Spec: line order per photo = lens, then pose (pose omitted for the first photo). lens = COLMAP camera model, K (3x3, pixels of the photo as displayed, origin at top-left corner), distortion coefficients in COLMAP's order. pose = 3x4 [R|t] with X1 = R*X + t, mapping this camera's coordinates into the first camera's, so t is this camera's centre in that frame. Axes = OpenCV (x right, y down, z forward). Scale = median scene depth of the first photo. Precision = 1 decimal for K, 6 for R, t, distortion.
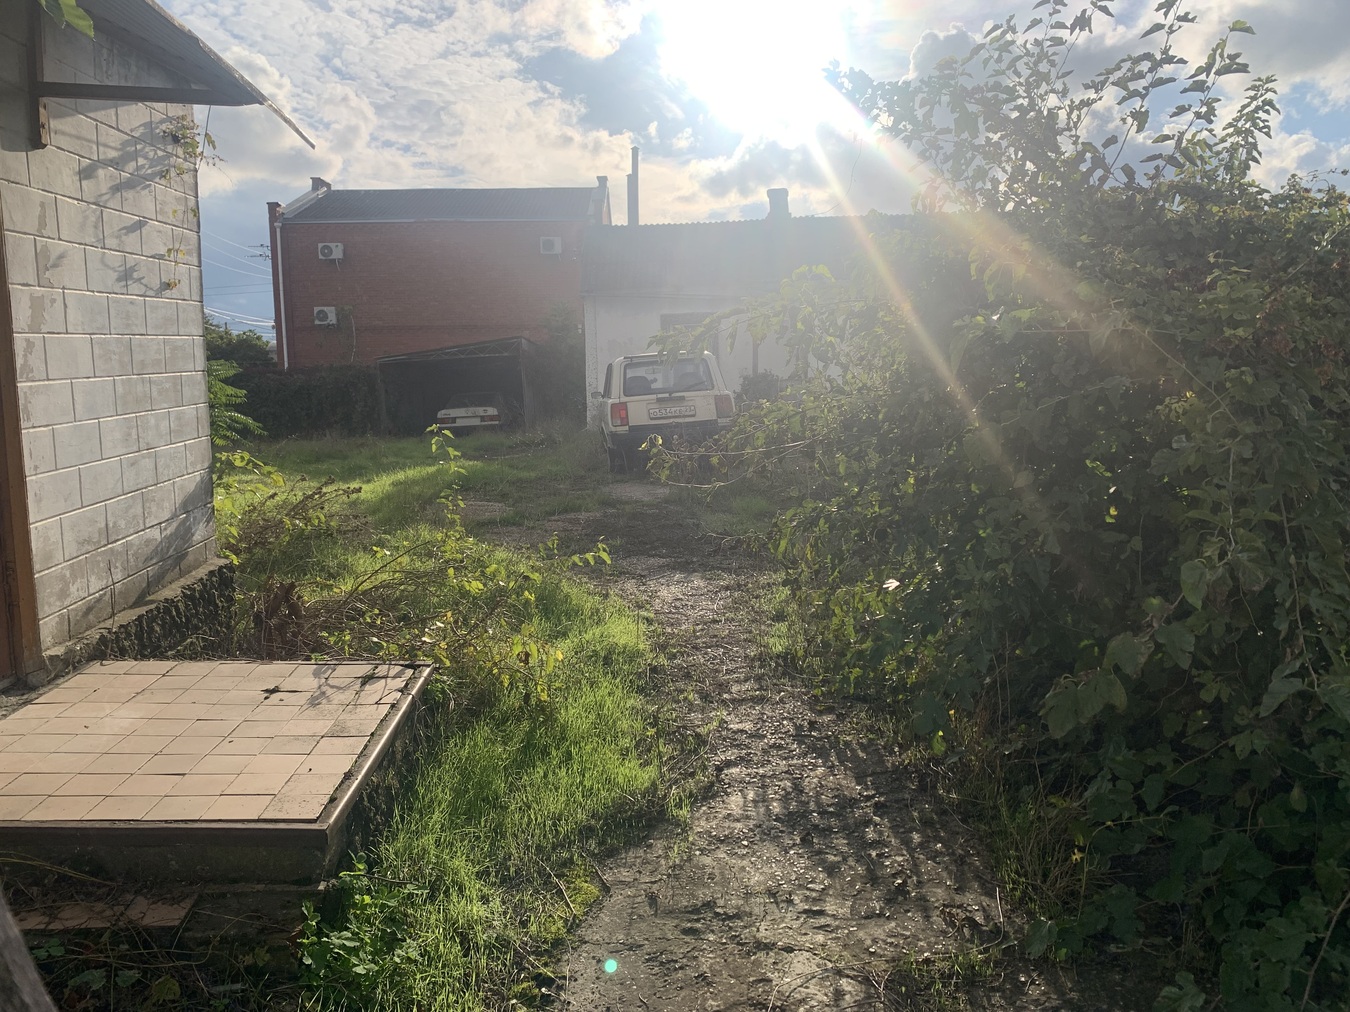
lens RADIAL K [[1031.1, 0, 678.8], [0, 1031.1, 493.9], [0, 0, 1]] dist [0.037464, -0.041590]
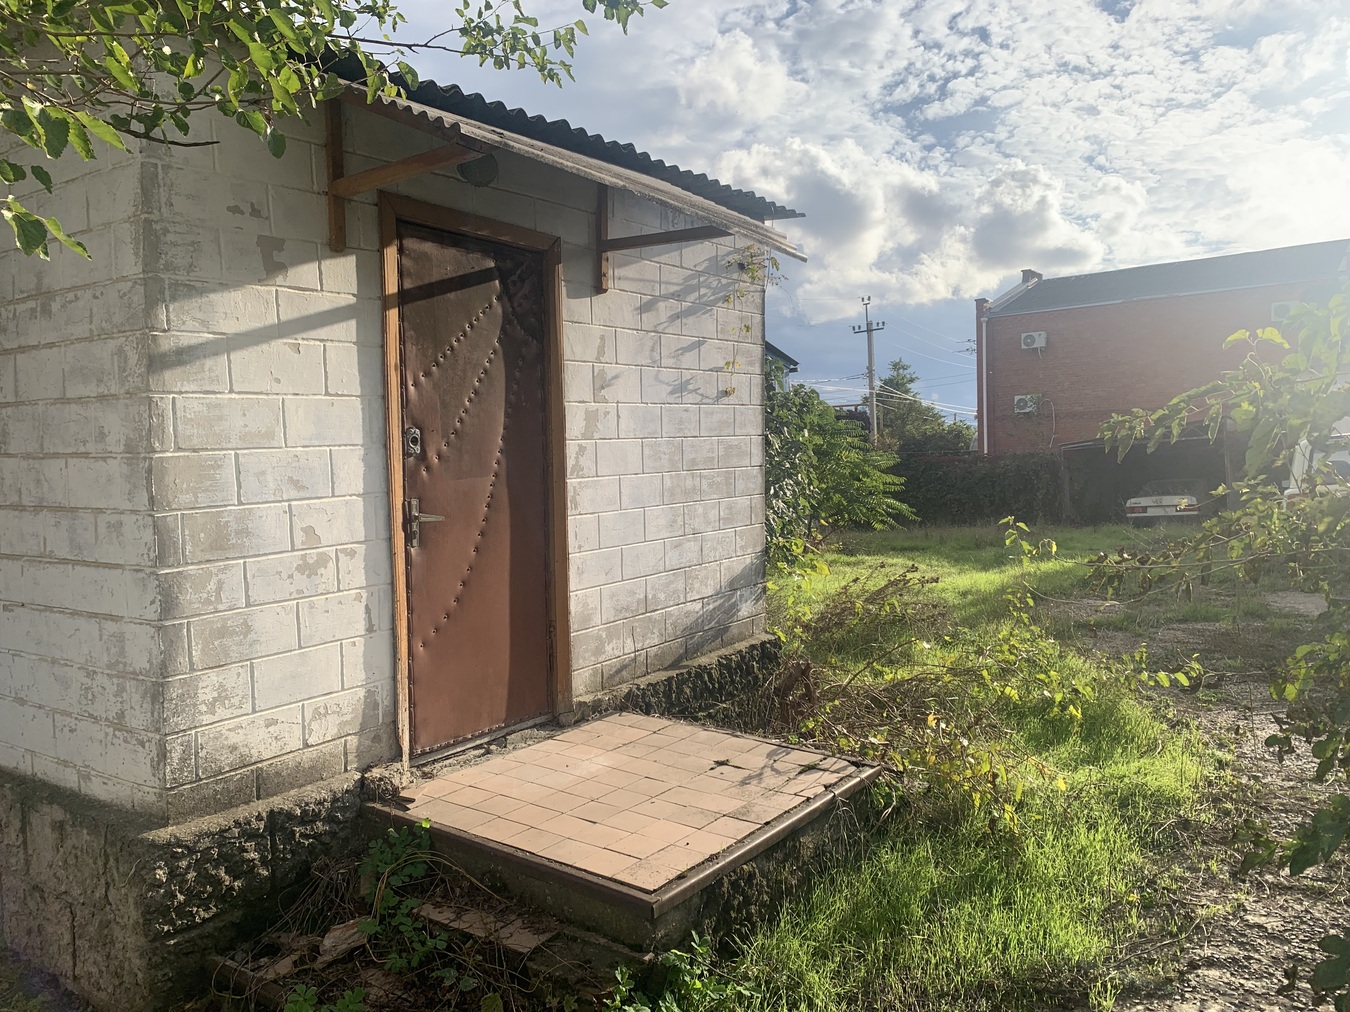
lens RADIAL K [[1031.1, 0, 678.2], [0, 1031.1, 497.4], [0, 0, 1]] dist [0.037464, -0.041590]
pose [[0.776762, 0.012456, -0.629671, 0.226172], [-0.062166, 0.996438, -0.056977, -0.019811], [0.626718, 0.083401, 0.774770, 0.108371]]
